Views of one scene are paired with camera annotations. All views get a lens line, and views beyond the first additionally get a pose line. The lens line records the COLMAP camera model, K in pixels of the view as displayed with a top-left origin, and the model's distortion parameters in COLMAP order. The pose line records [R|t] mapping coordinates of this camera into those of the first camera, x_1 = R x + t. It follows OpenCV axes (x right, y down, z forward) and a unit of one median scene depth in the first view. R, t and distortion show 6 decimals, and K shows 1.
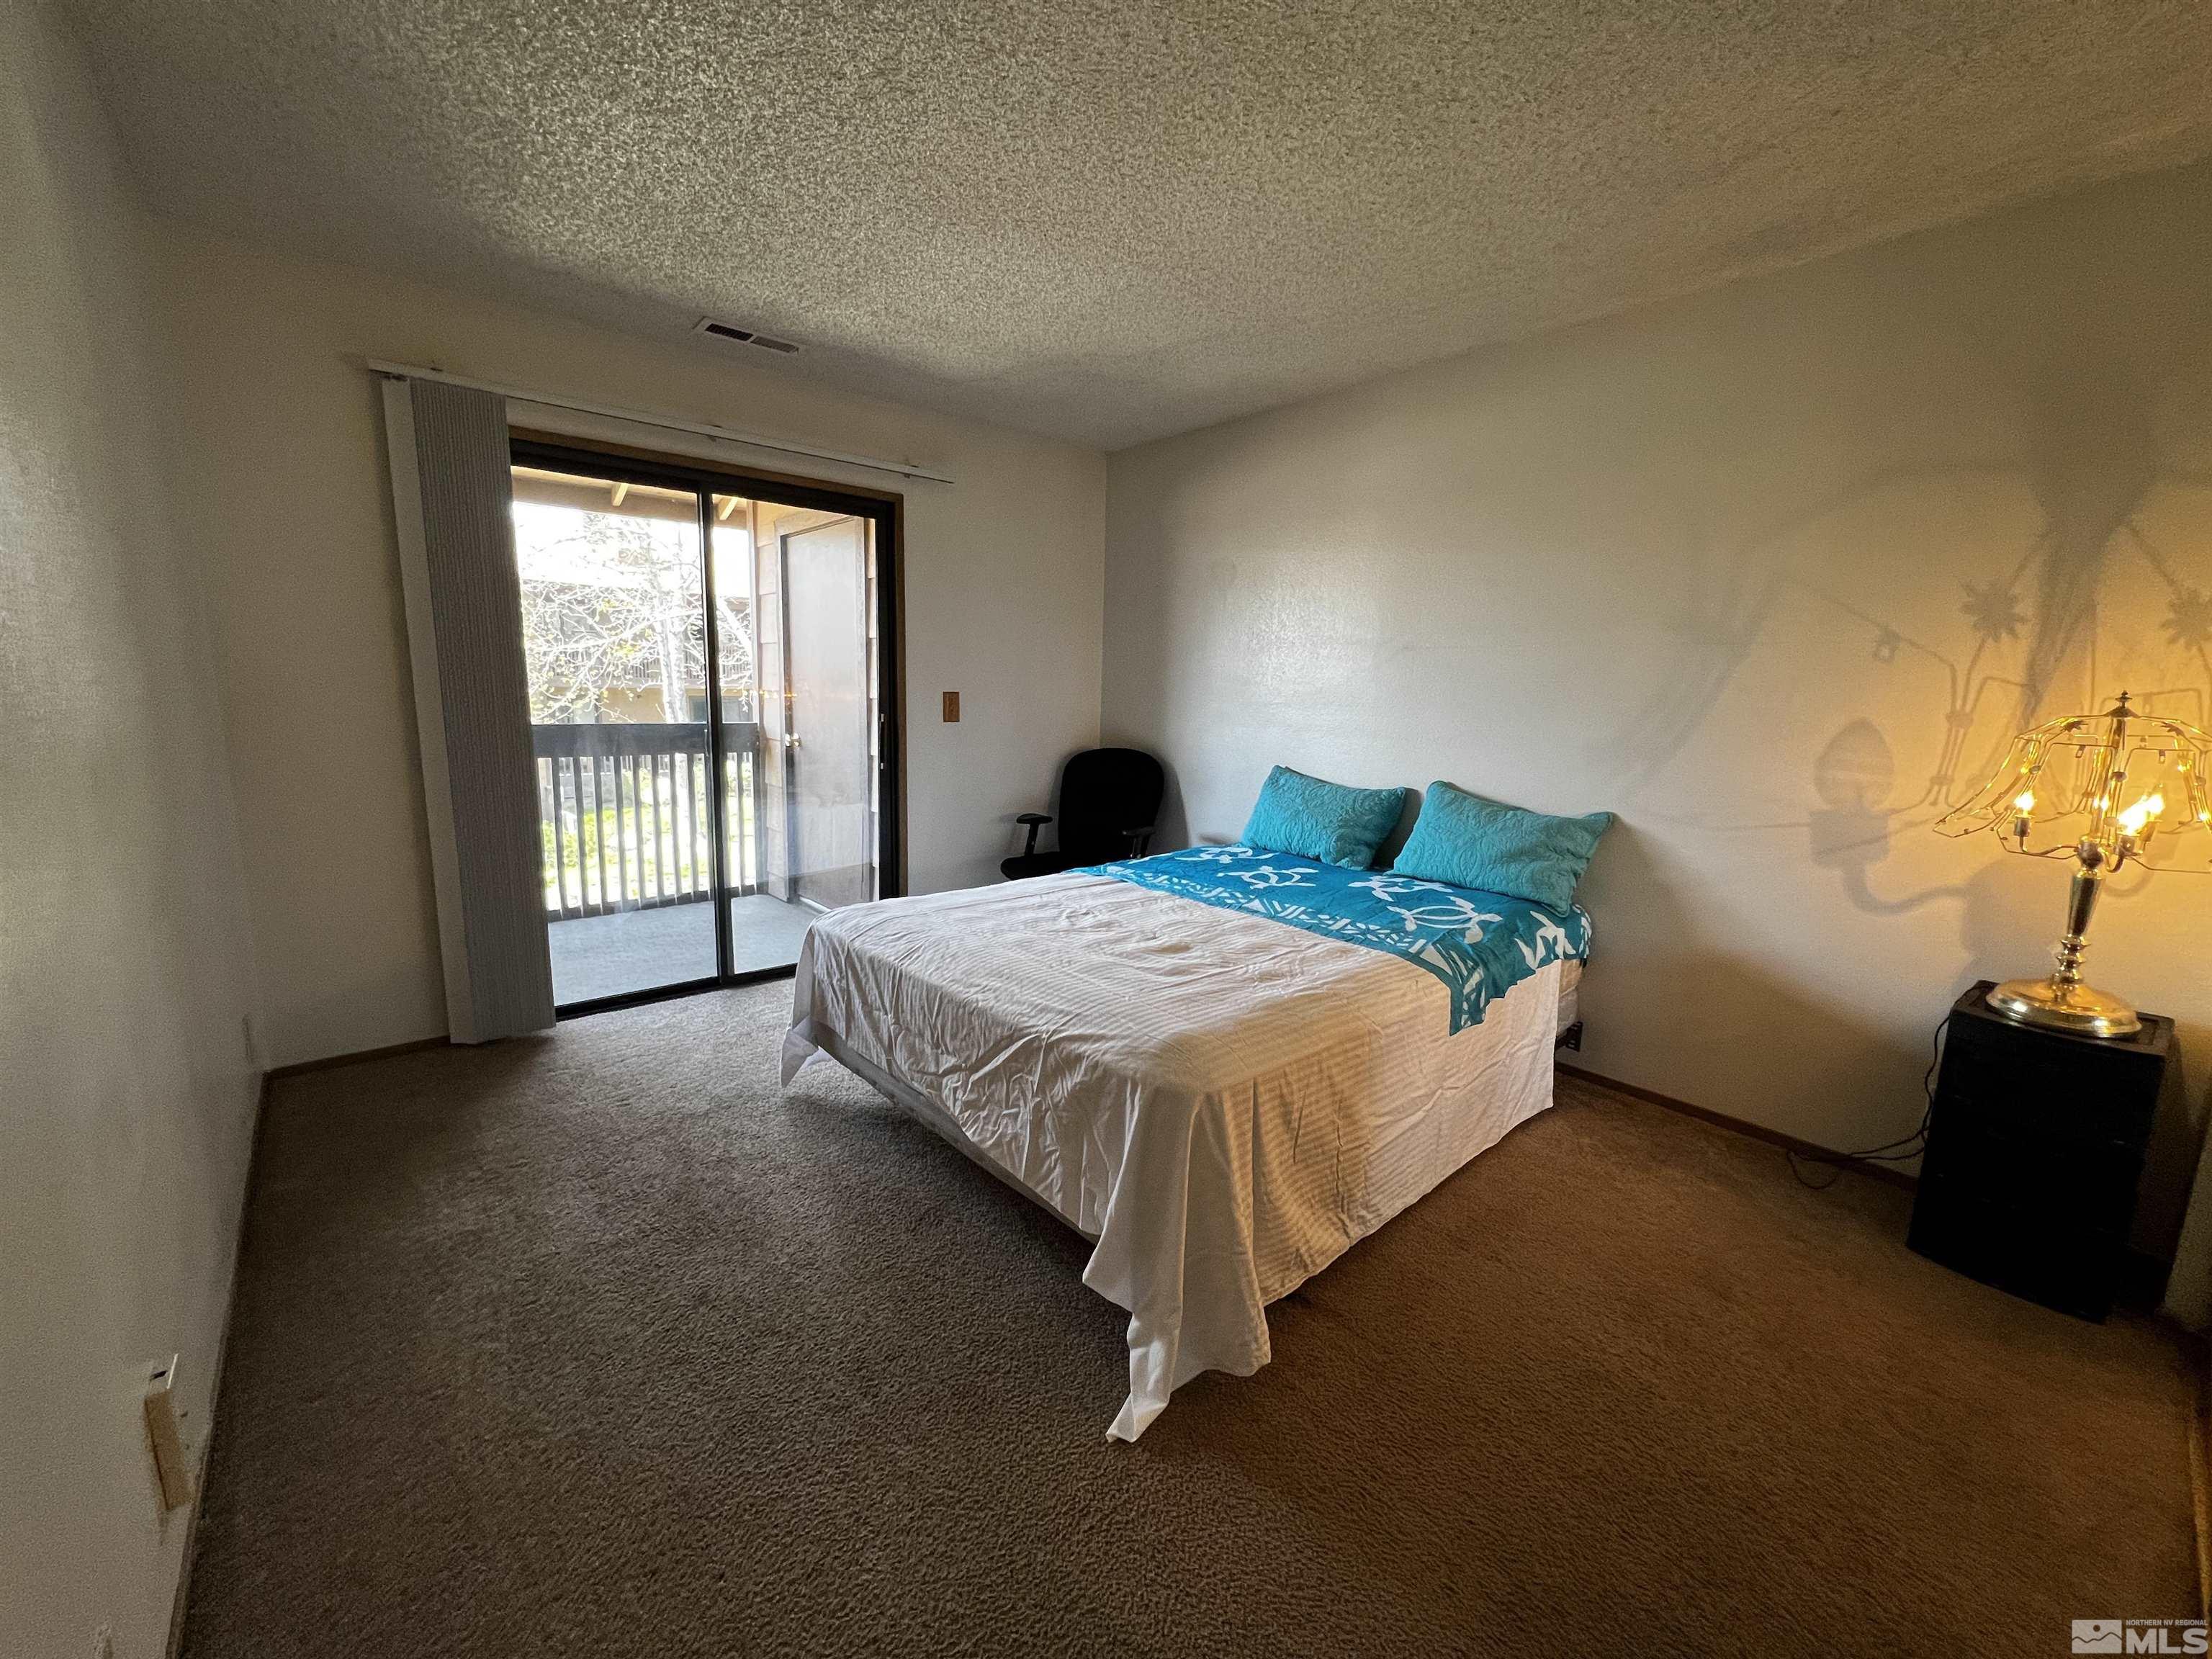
lens RADIAL K [[880.0, 0, 1094.7], [0, 880.0, 816.1], [0, 0, 1]] dist [-0.000617, -0.000082]
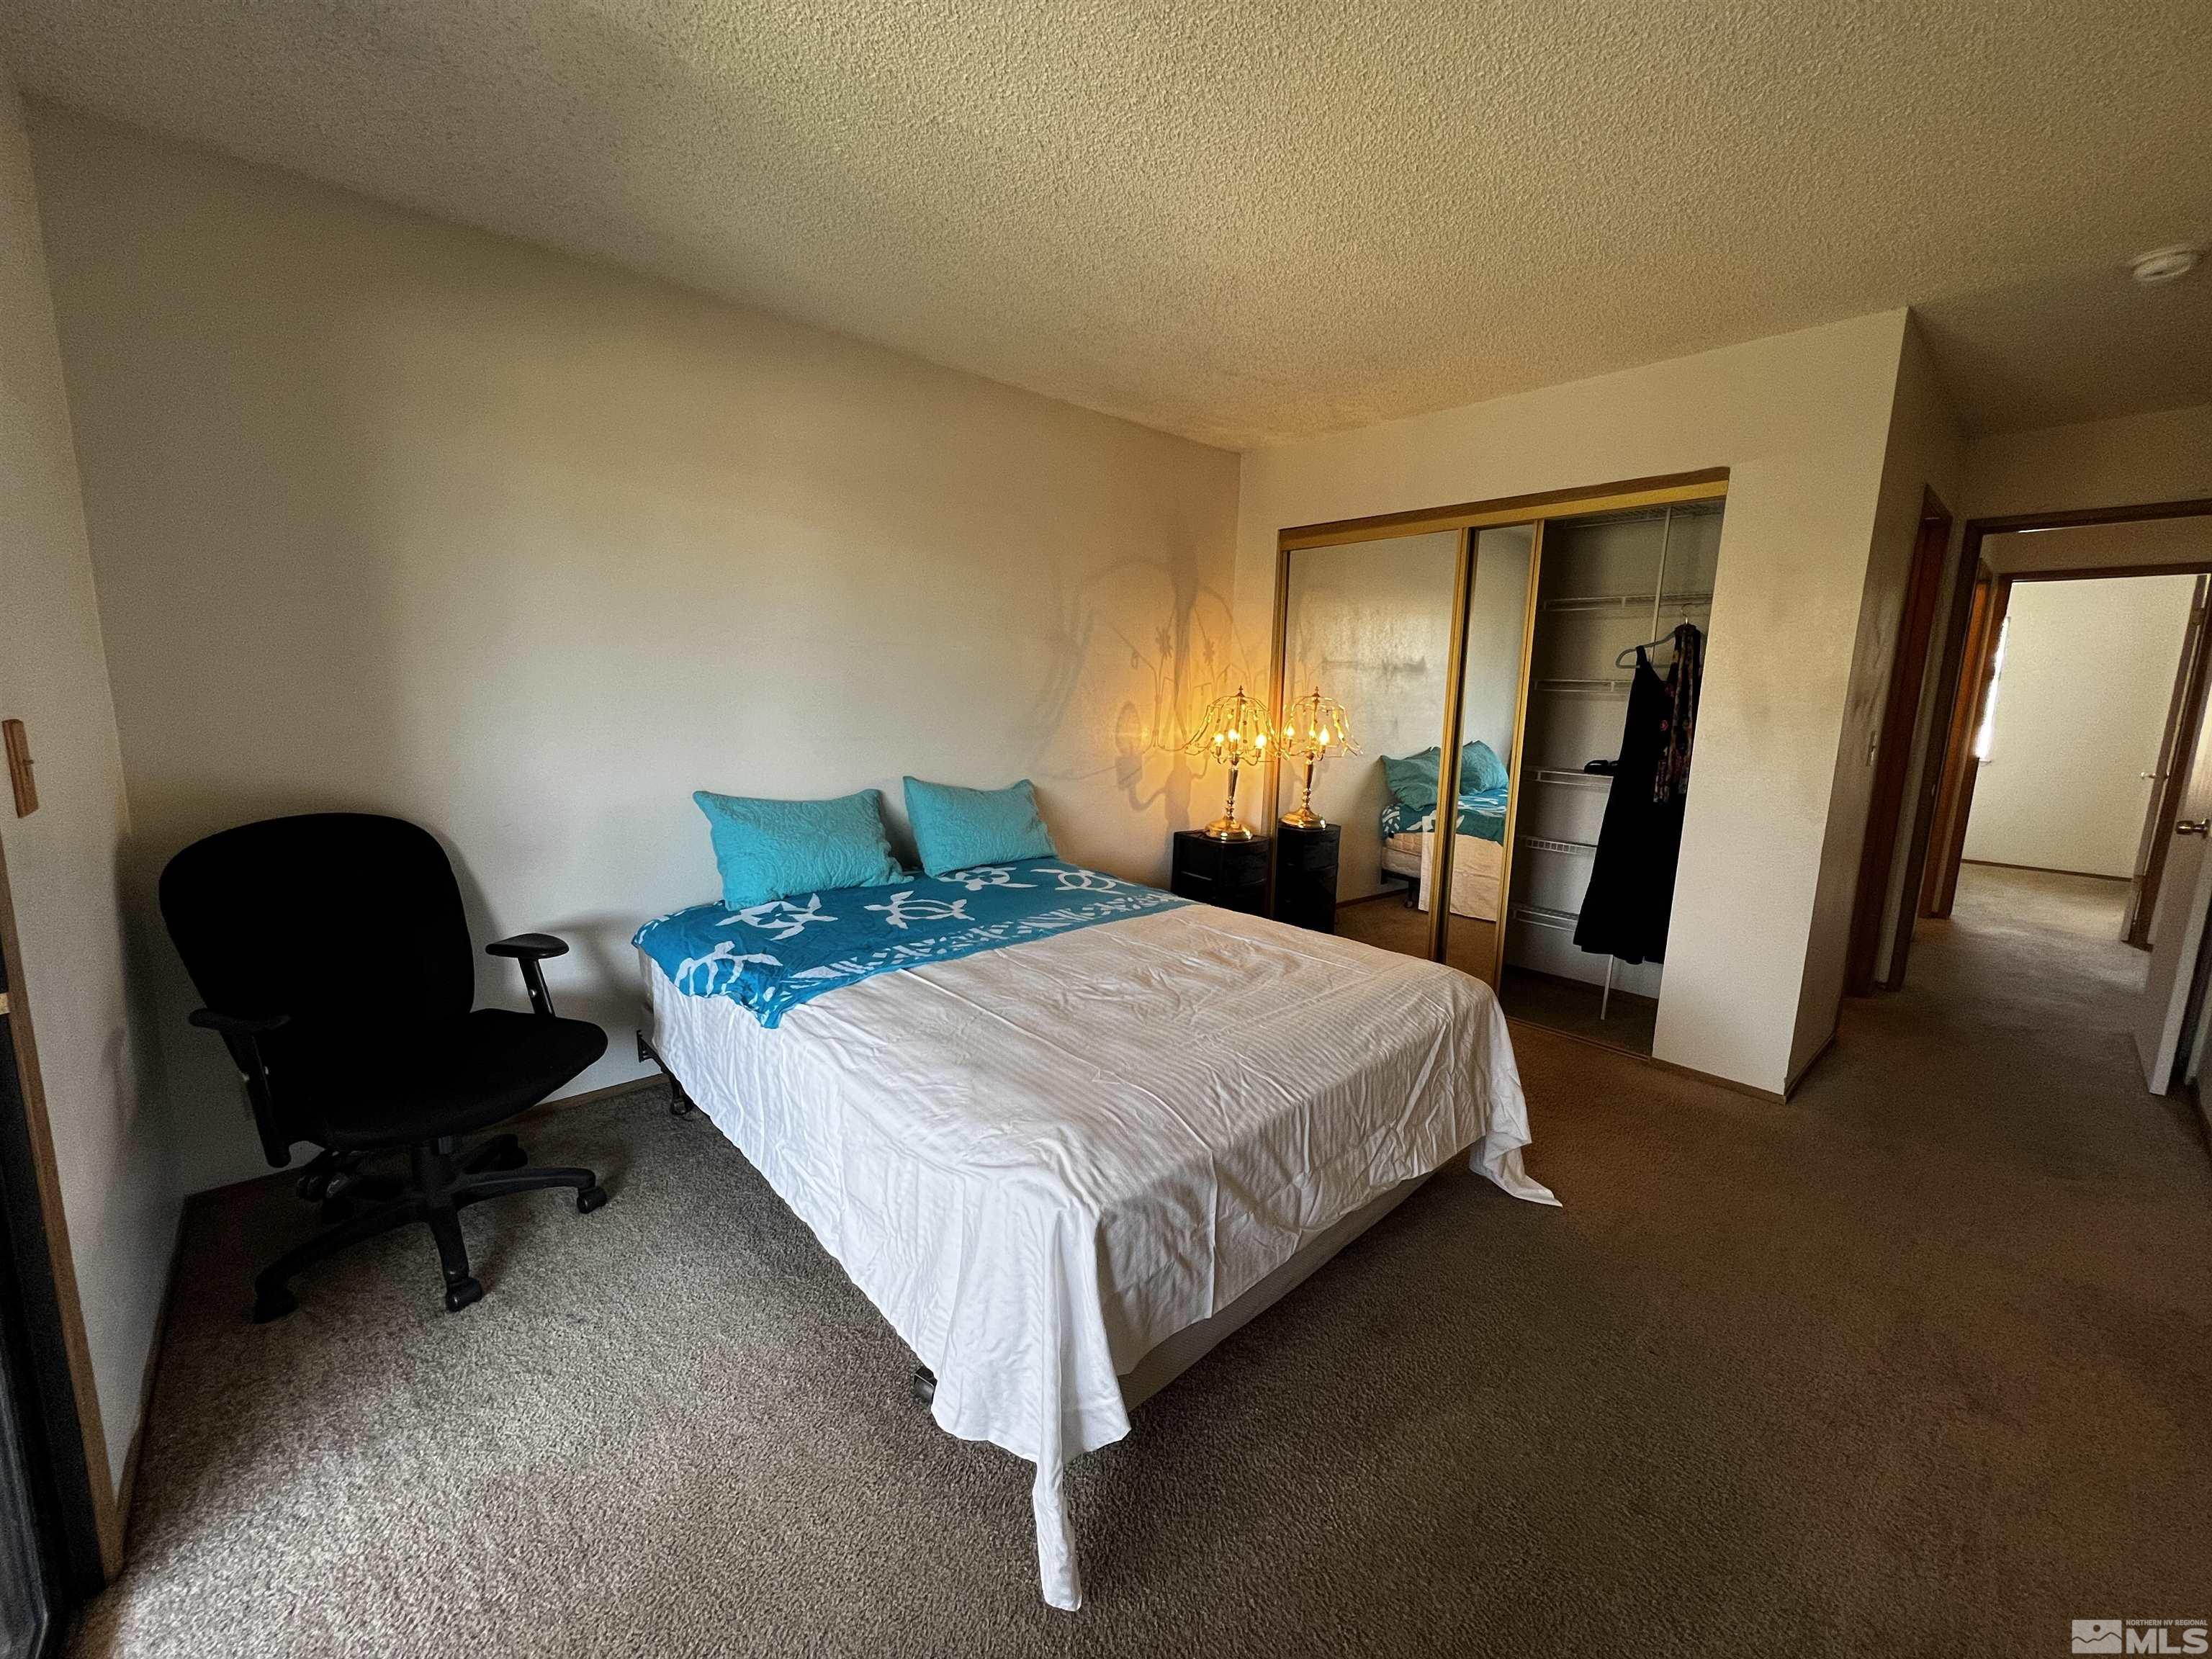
lens RADIAL K [[880.0, 0, 1082.8], [0, 880.0, 824.6], [0, 0, 1]] dist [-0.000617, -0.000082]
pose [[0.001633, -0.181191, 0.983447, -0.933966], [0.142263, 0.973487, 0.179120, -0.214411], [-0.989827, 0.139616, 0.027366, 1.179060]]
